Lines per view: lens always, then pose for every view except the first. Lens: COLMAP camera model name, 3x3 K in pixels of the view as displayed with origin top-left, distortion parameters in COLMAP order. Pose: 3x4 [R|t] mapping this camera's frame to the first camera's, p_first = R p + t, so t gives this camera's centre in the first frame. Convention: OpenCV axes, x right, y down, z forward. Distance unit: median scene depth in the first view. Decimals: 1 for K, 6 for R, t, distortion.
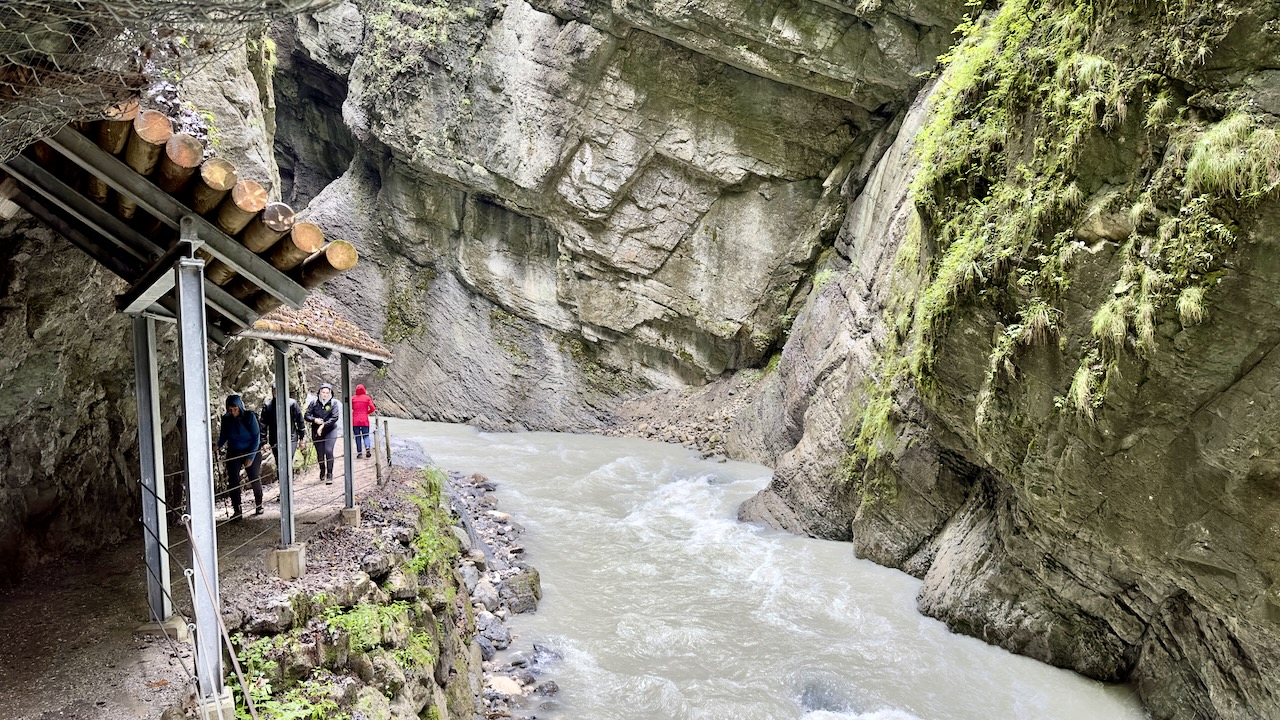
lens RADIAL K [[899.5, 0, 648.5], [0, 899.5, 366.8], [0, 0, 1]] dist [0.147082, -0.216758]
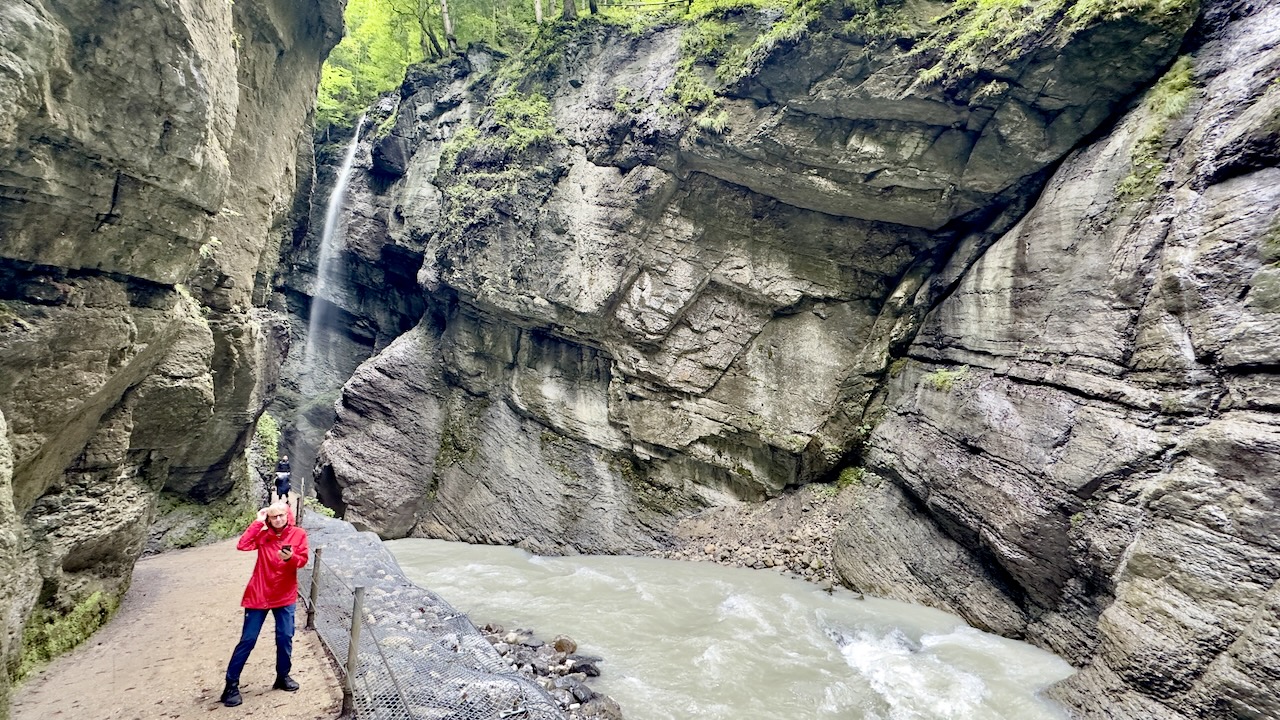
lens RADIAL K [[510.5, 0, 640.0], [0, 510.5, 360.0], [0, 0, 1]] dist [0.007468, -0.000002]
pose [[0.995016, 0.006650, 0.099498, -0.130433], [0.018148, 0.969035, -0.246256, 0.005287], [-0.098055, 0.246834, 0.964084, 0.422934]]
